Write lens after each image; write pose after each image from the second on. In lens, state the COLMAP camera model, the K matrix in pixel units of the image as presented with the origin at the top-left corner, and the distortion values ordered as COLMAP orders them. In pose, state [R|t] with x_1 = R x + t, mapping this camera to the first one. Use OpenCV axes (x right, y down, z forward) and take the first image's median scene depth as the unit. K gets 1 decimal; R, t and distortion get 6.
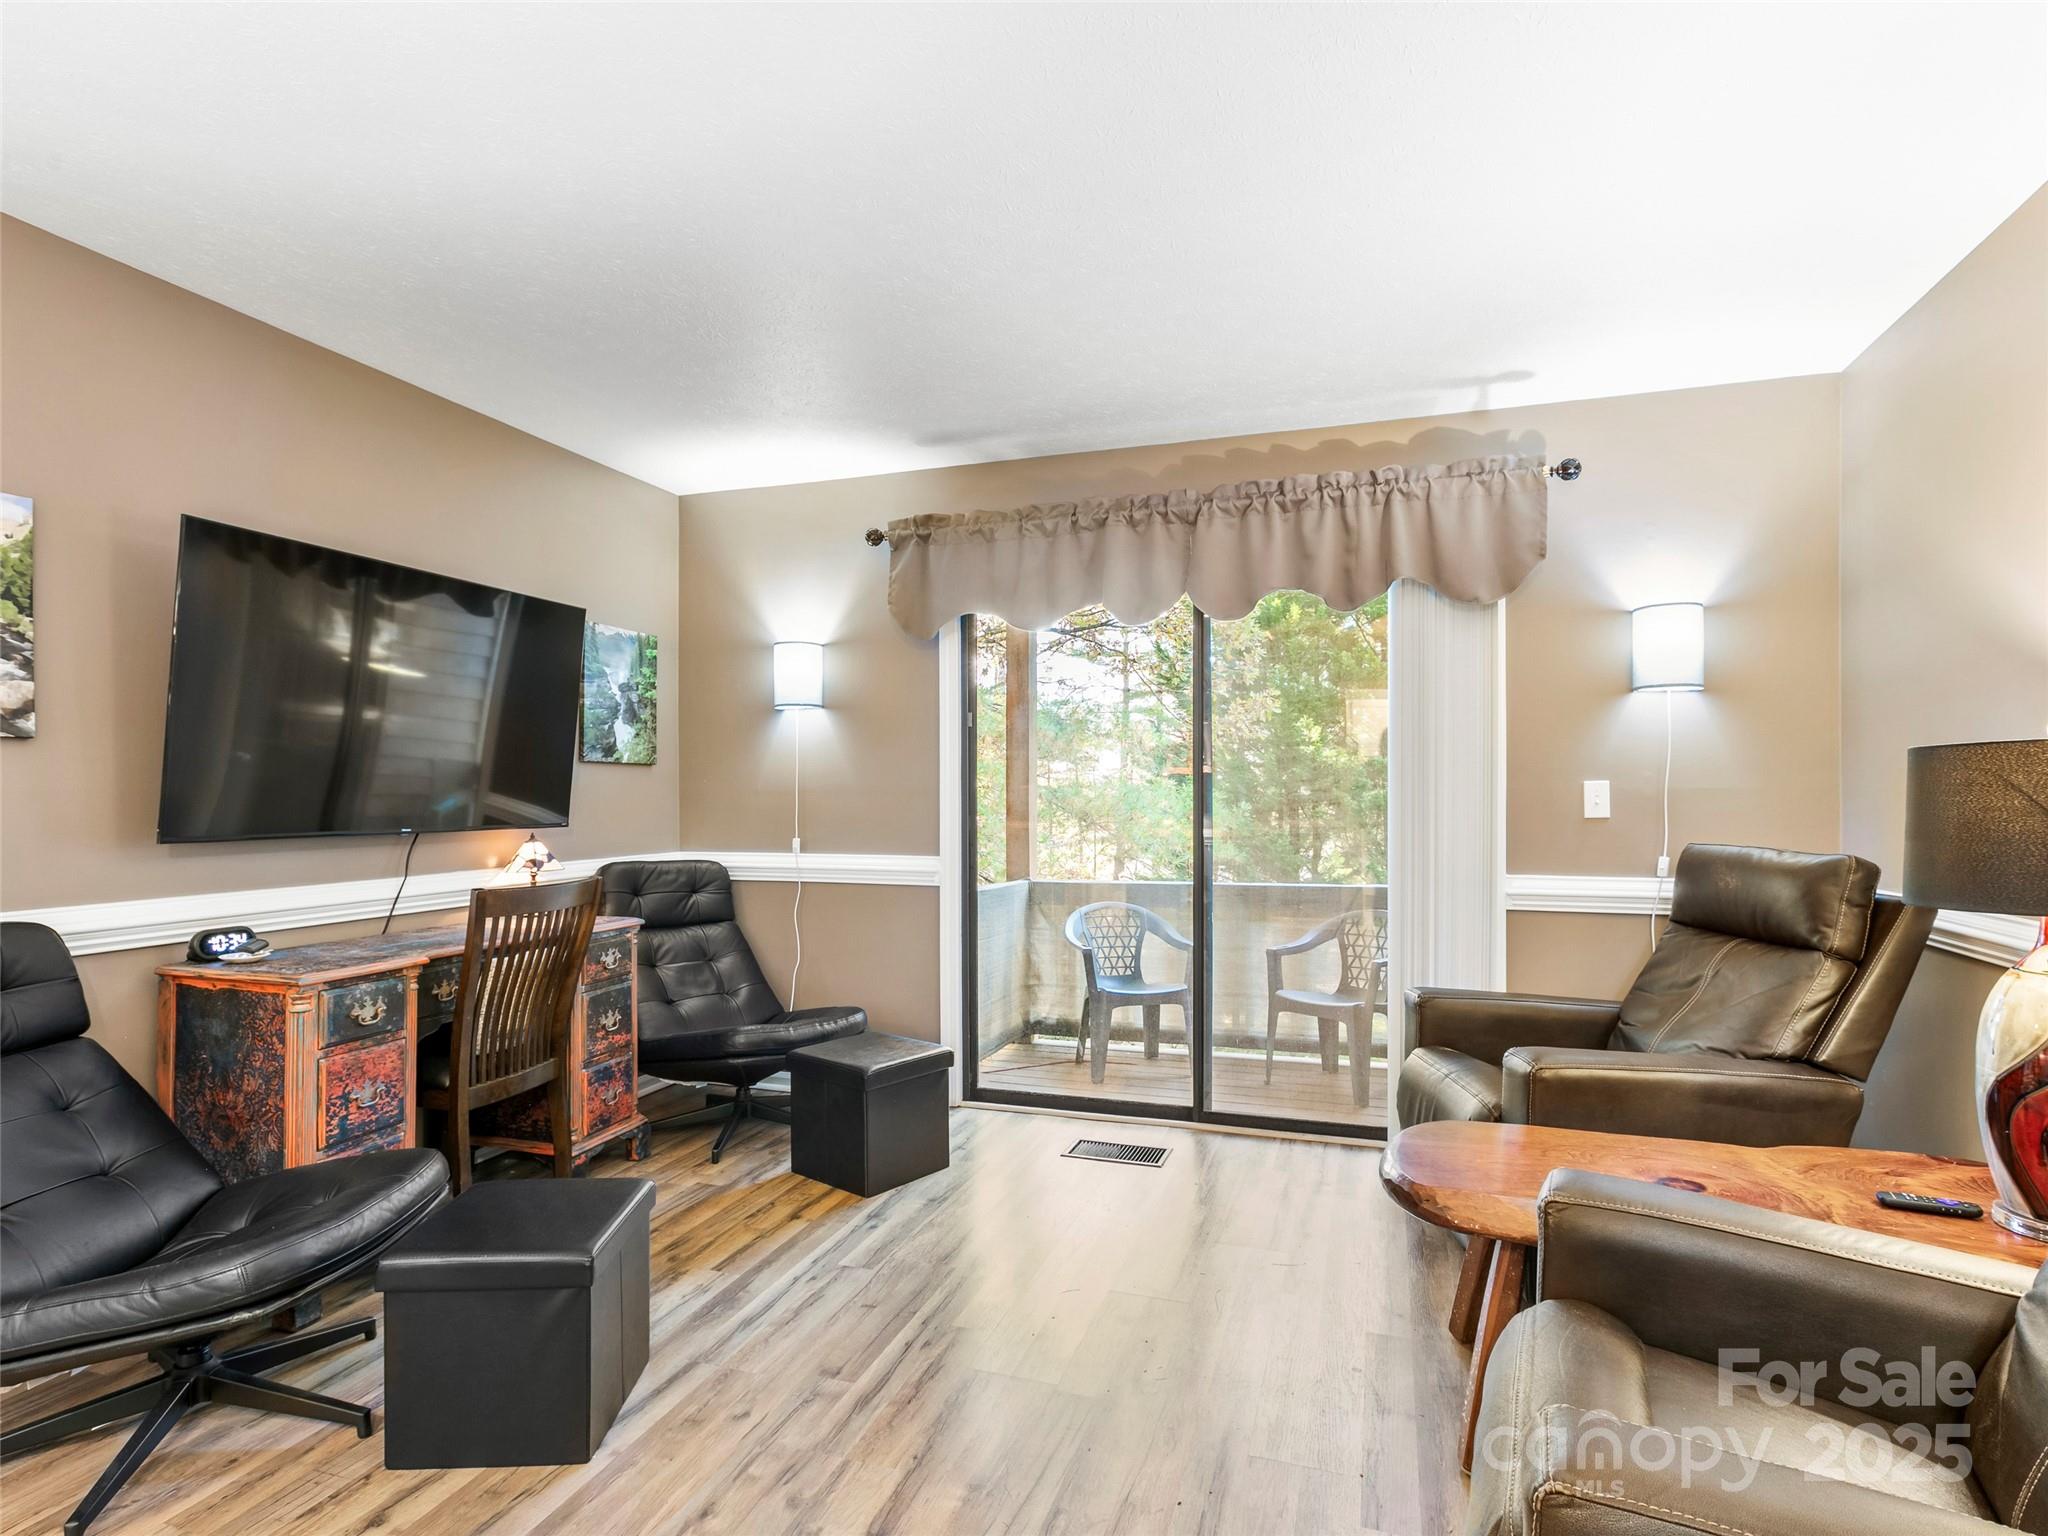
lens RADIAL K [[1091.3, 0, 1025.7], [0, 1091.3, 805.6], [0, 0, 1]] dist [0.001257, 0.000262]
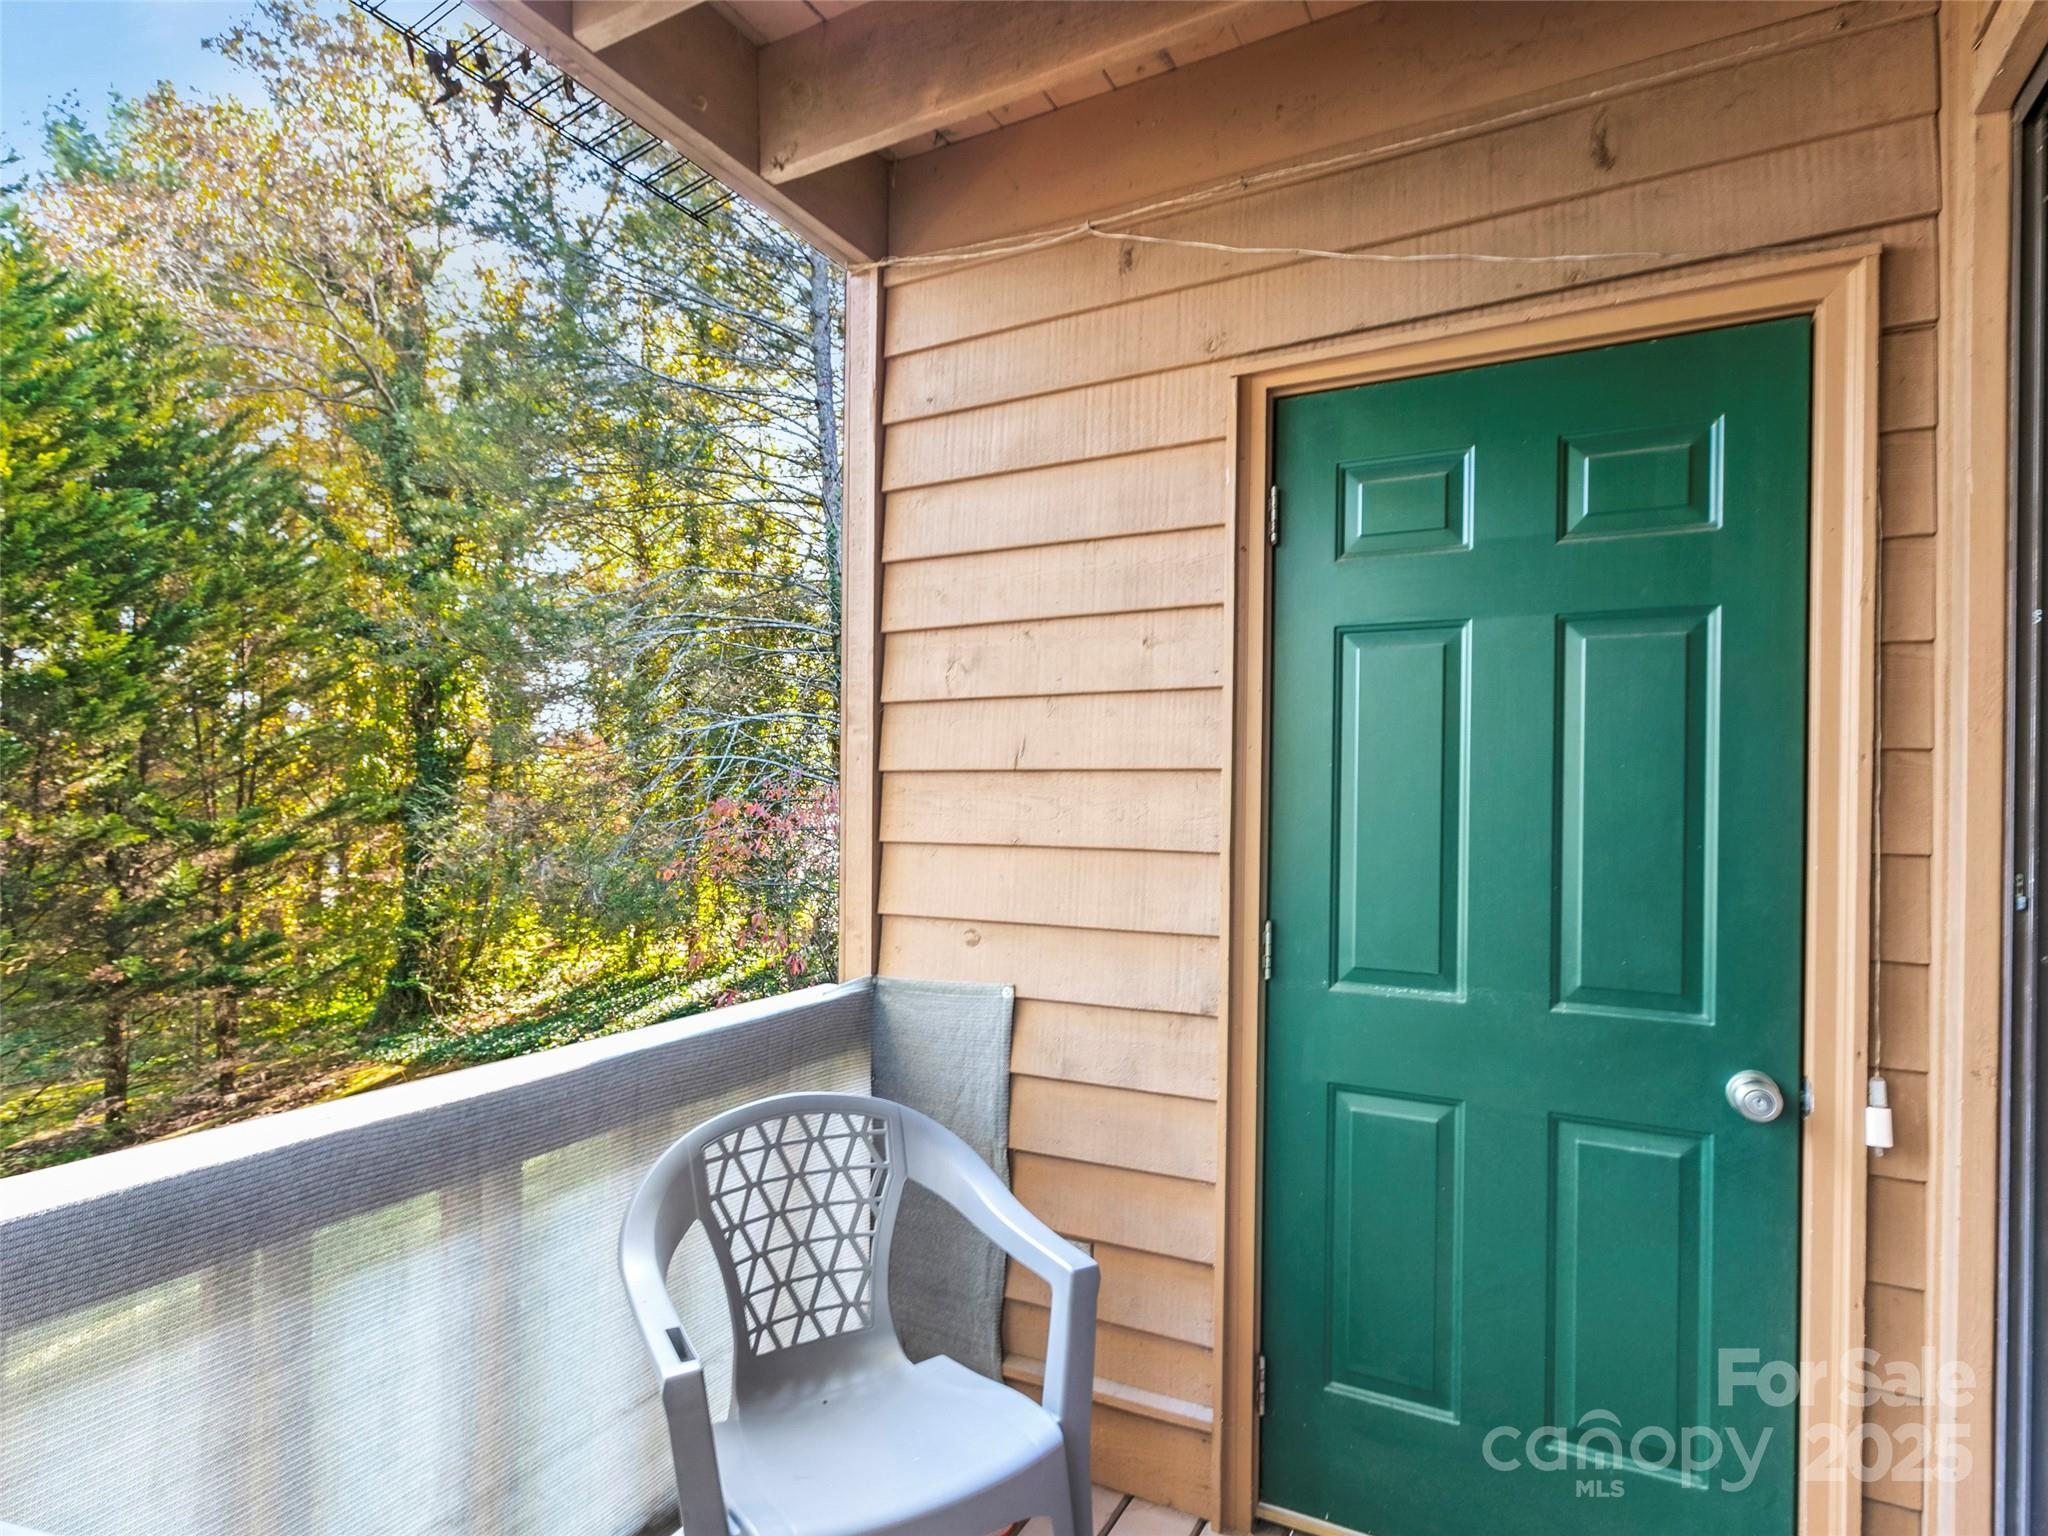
lens RADIAL K [[1084.4, 0, 1025.2], [0, 1084.4, 785.1], [0, 0, 1]] dist [0.004693, -0.001242]
pose [[0.162665, 0.014154, 0.986580, -0.010231], [-0.003051, 0.999900, -0.013842, 0.002214], [-0.986677, -0.000758, 0.162692, 1.240901]]
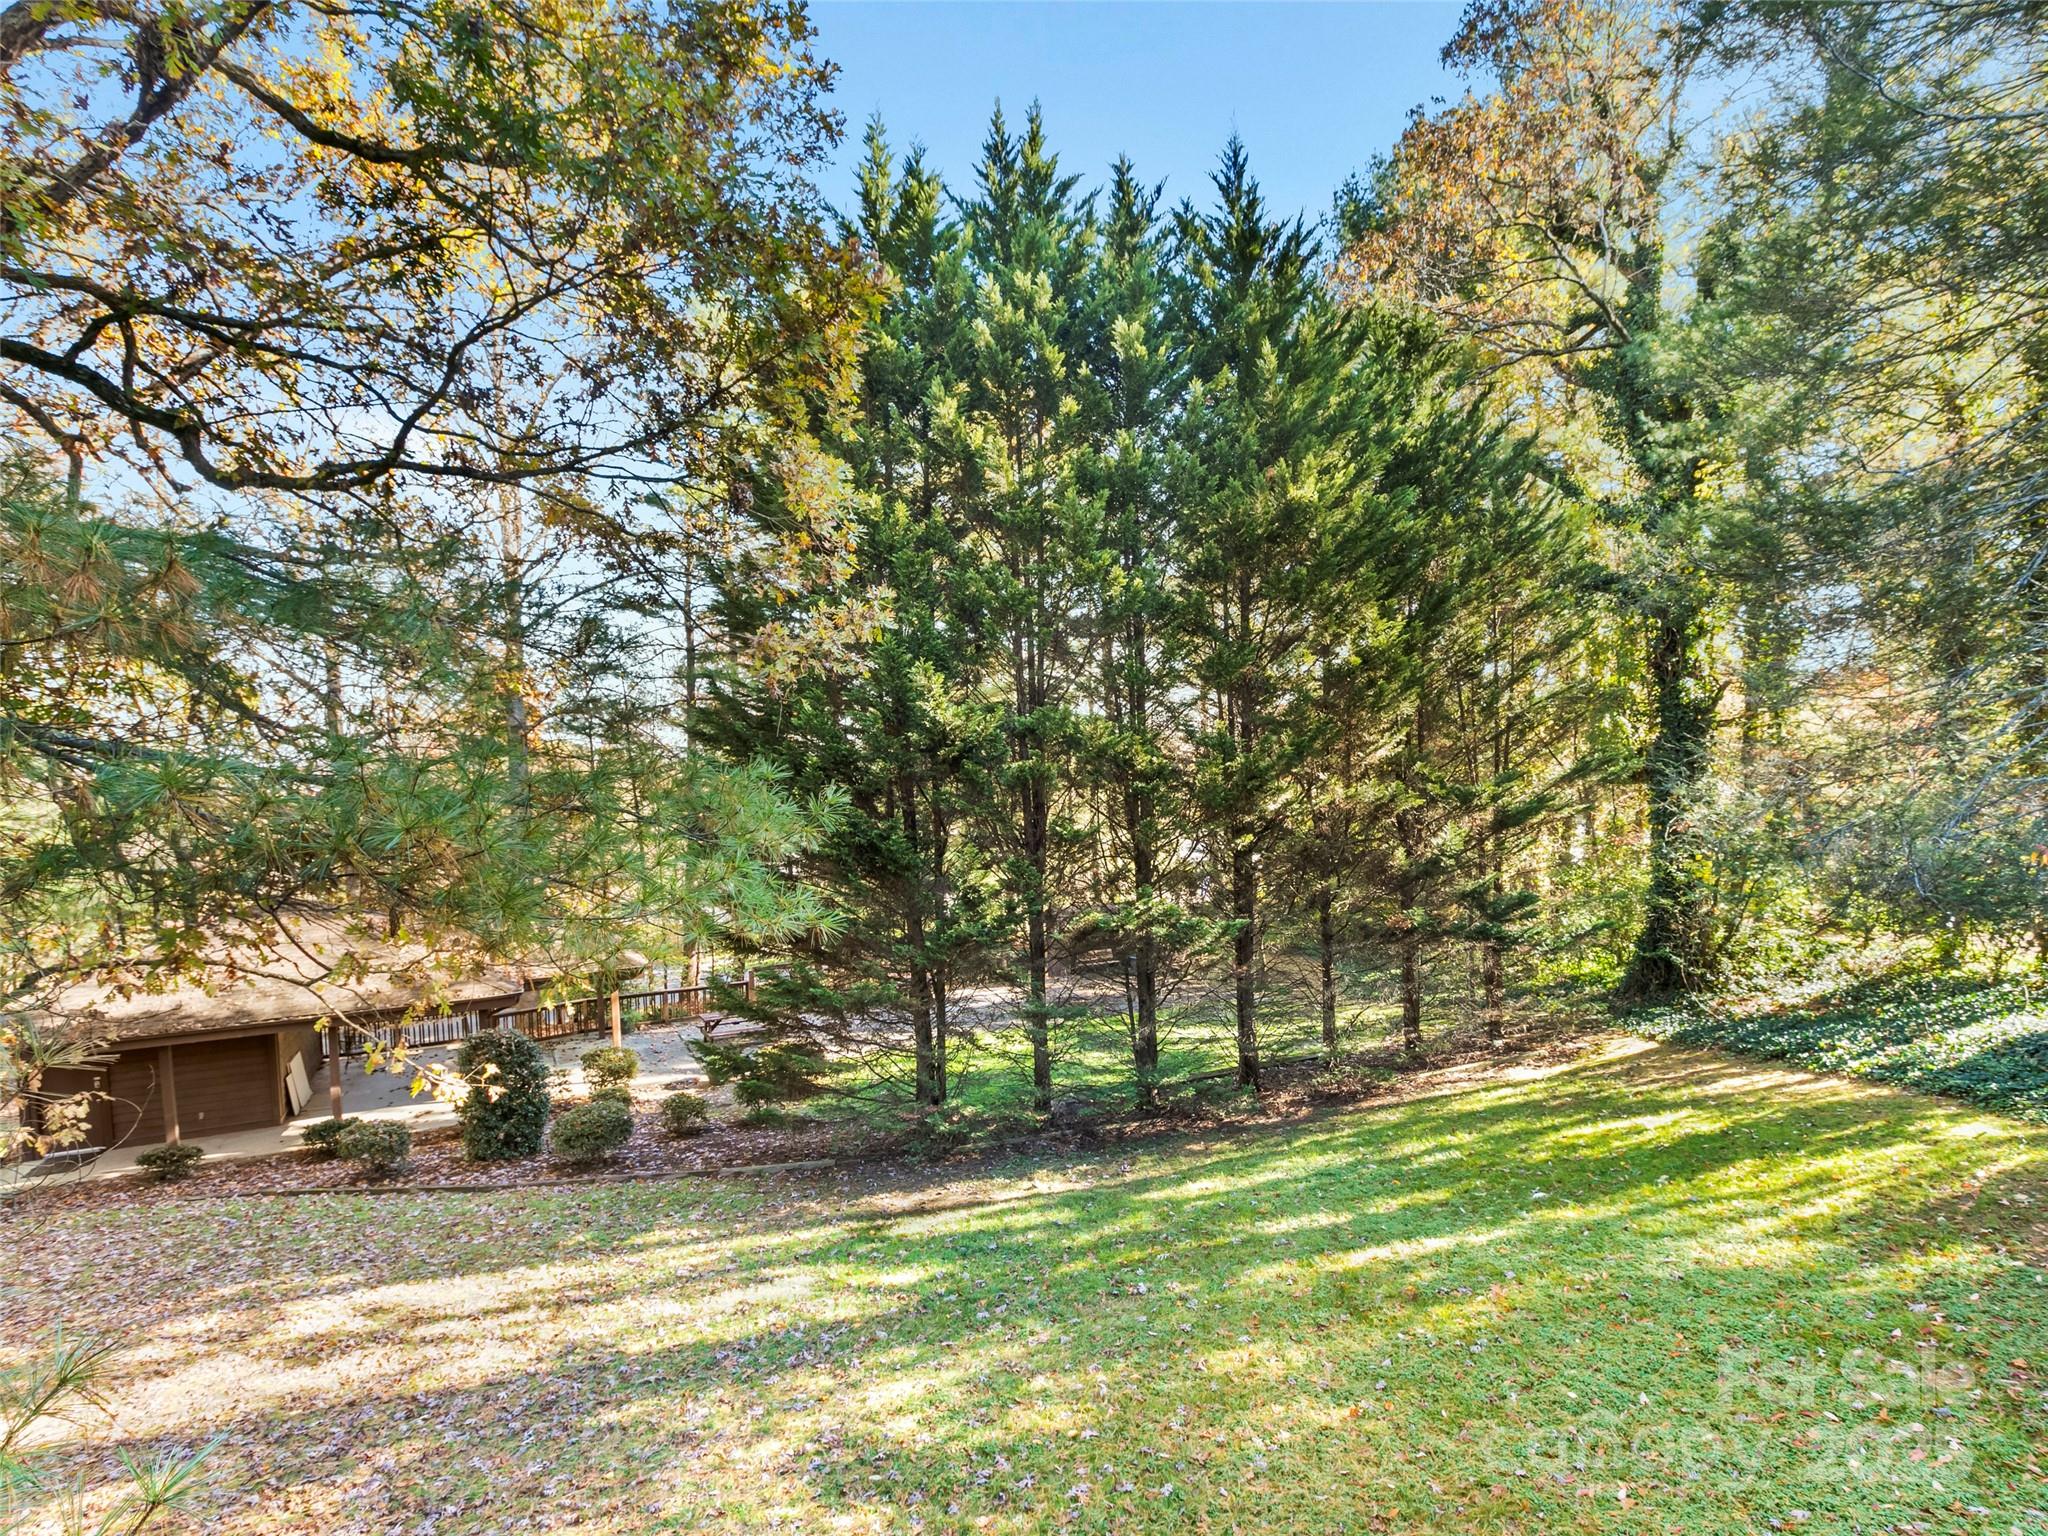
lens RADIAL K [[1086.4, 0, 1073.1], [0, 1086.4, 821.5], [0, 0, 1]] dist [0.002049, 0.001347]
pose [[0.918404, -0.051310, 0.392302, 0.313790], [0.038506, 0.998440, 0.040443, -0.003412], [-0.393765, -0.022037, 0.918947, 1.530059]]
